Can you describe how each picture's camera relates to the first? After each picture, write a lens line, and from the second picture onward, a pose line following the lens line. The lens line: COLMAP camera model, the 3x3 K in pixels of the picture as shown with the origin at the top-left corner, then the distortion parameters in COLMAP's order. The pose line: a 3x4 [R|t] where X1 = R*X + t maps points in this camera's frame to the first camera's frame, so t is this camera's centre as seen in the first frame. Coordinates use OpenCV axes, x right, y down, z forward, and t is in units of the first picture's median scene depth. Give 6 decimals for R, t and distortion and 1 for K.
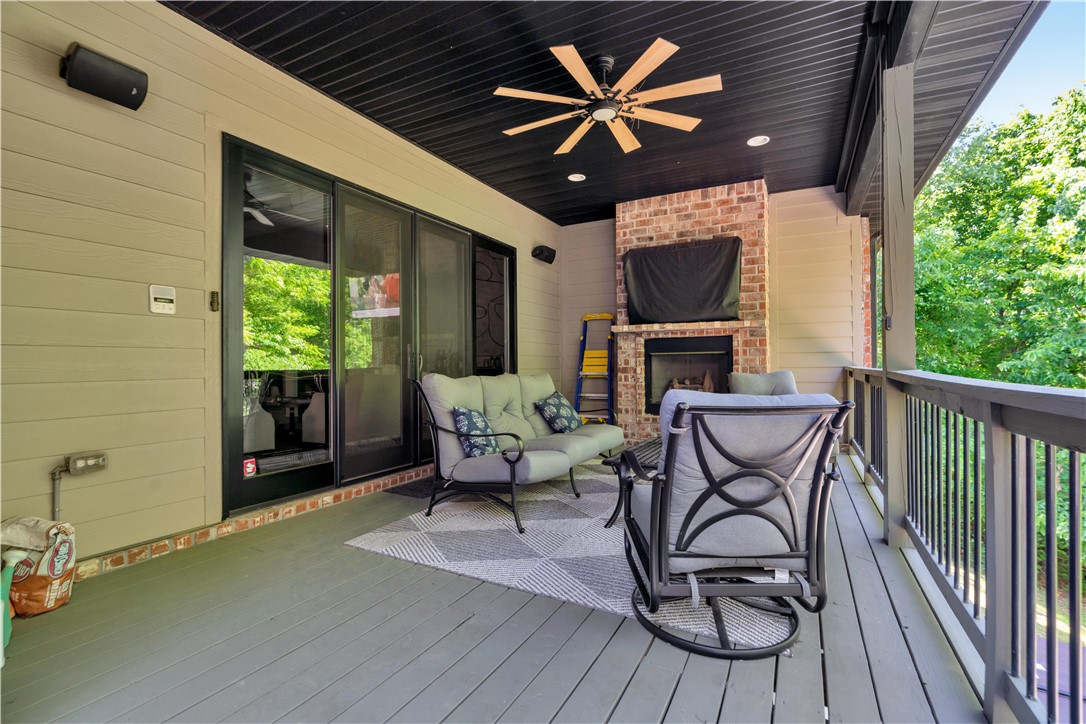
lens RADIAL K [[488.2, 0, 545.8], [0, 488.2, 363.5], [0, 0, 1]] dist [-0.011403, 0.003061]
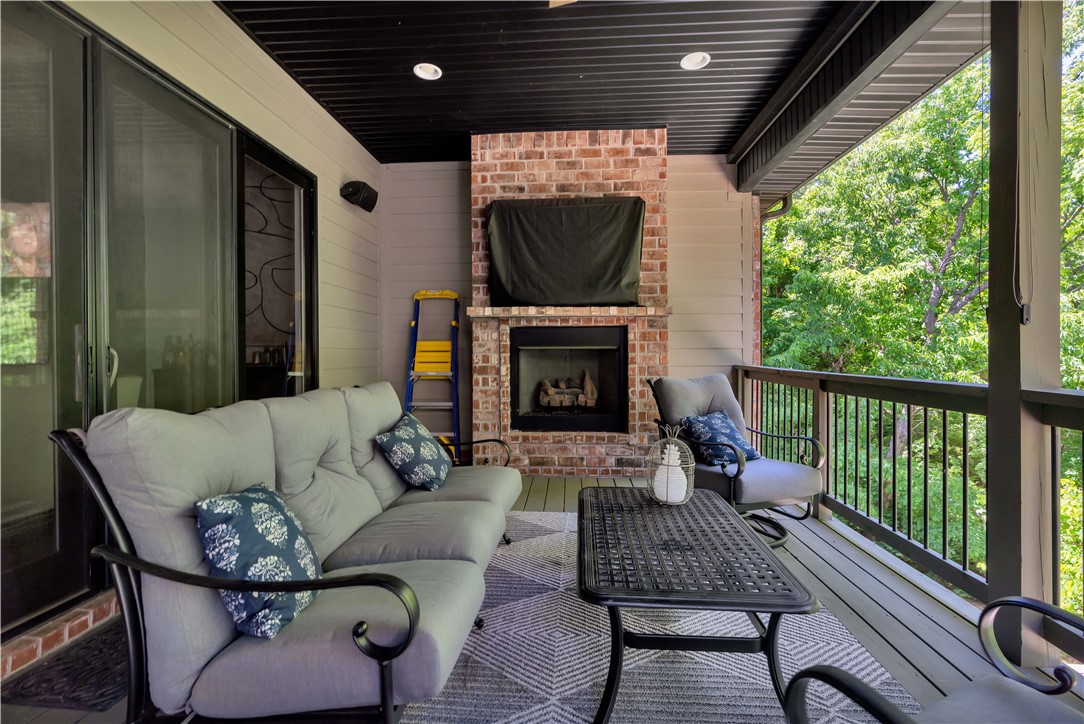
lens RADIAL K [[487.3, 0, 537.8], [0, 487.3, 357.0], [0, 0, 1]] dist [-0.011403, 0.003061]
pose [[0.911305, 0.001498, 0.411729, -0.064600], [-0.006175, 0.999931, 0.010031, -0.014737], [-0.411686, -0.011684, 0.911251, 0.349965]]
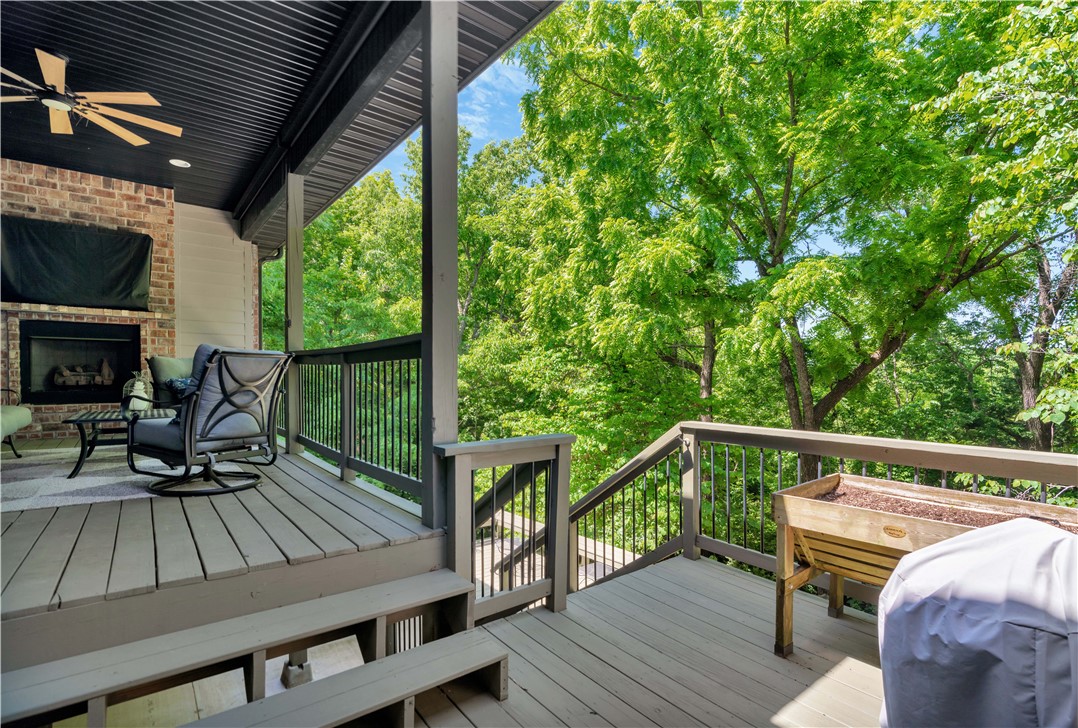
lens RADIAL K [[527.6, 0, 551.2], [0, 527.6, 383.6], [0, 0, 1]] dist [-0.000884, 0.001616]
pose [[0.401859, -0.001916, 0.915700, -0.315995], [-0.009030, 0.999941, 0.006055, 0.056035], [-0.915657, -0.010702, 0.401818, -0.297806]]
